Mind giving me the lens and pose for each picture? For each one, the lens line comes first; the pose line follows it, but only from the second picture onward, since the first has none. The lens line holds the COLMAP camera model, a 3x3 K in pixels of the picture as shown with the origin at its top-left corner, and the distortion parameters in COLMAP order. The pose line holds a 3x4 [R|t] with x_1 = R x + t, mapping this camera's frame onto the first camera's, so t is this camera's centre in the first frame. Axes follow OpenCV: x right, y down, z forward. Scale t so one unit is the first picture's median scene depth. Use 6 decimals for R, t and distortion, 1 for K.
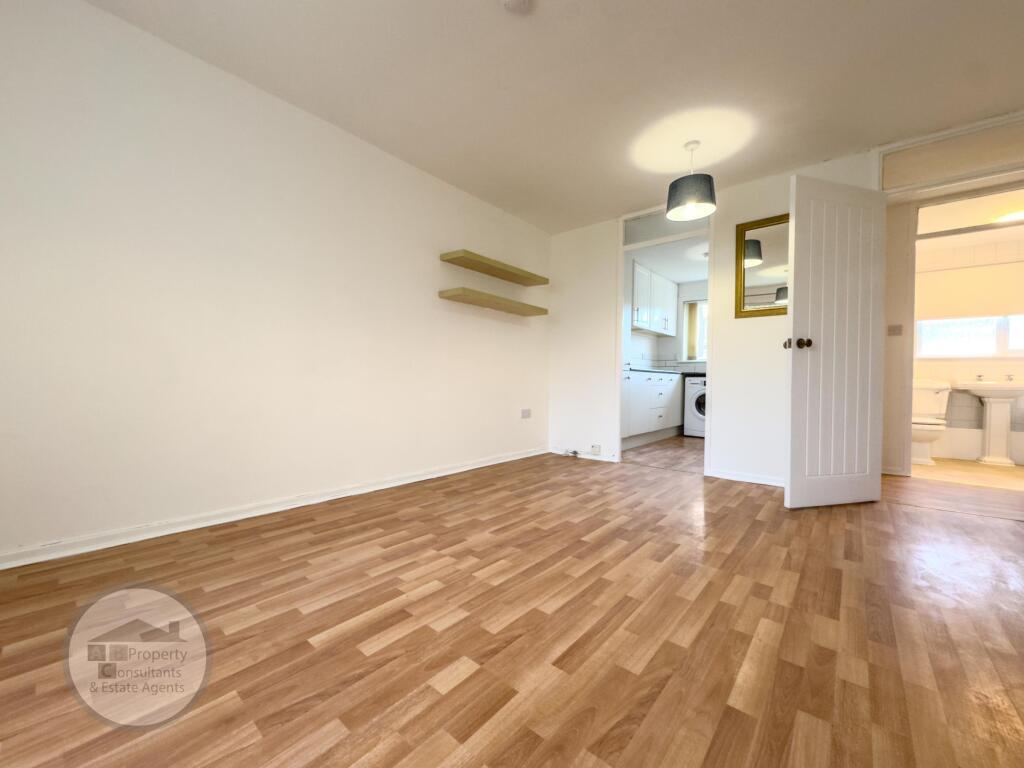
lens RADIAL K [[404.9, 0, 507.1], [0, 404.9, 384.7], [0, 0, 1]] dist [-0.003294, 0.000632]
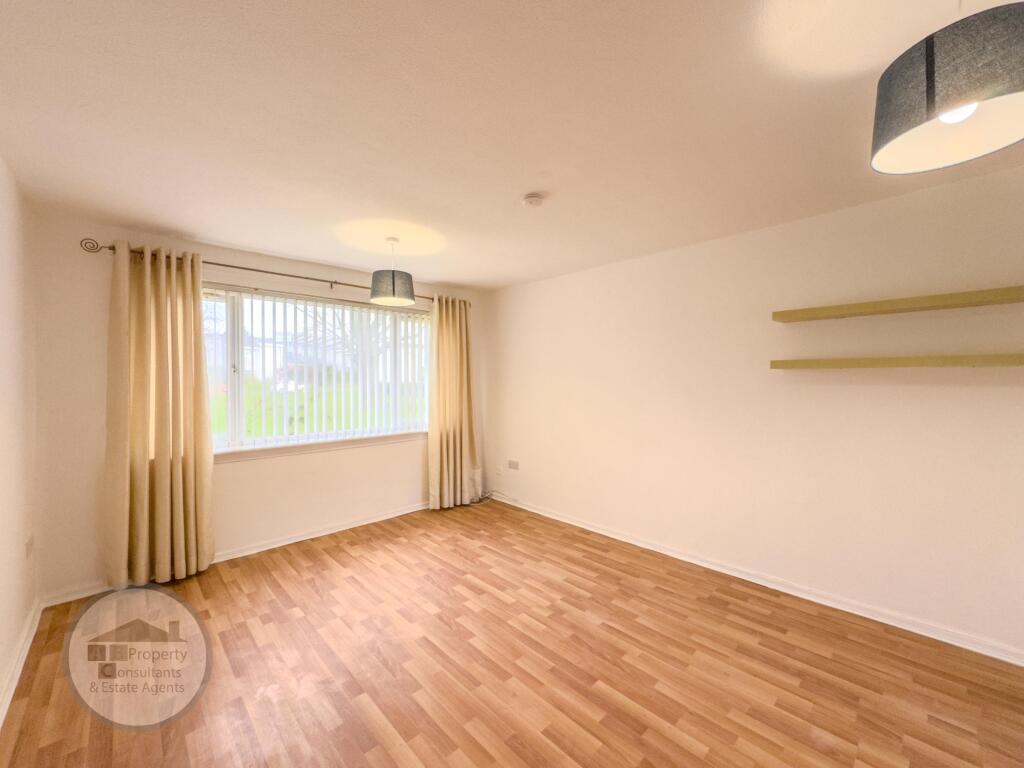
lens RADIAL K [[404.9, 0, 505.7], [0, 404.9, 381.2], [0, 0, 1]] dist [-0.003294, 0.000632]
pose [[-0.106346, -0.018705, -0.994153, 1.140089], [-0.005180, 0.999820, -0.018258, -0.278817], [0.994316, 0.003208, -0.106424, 0.900441]]
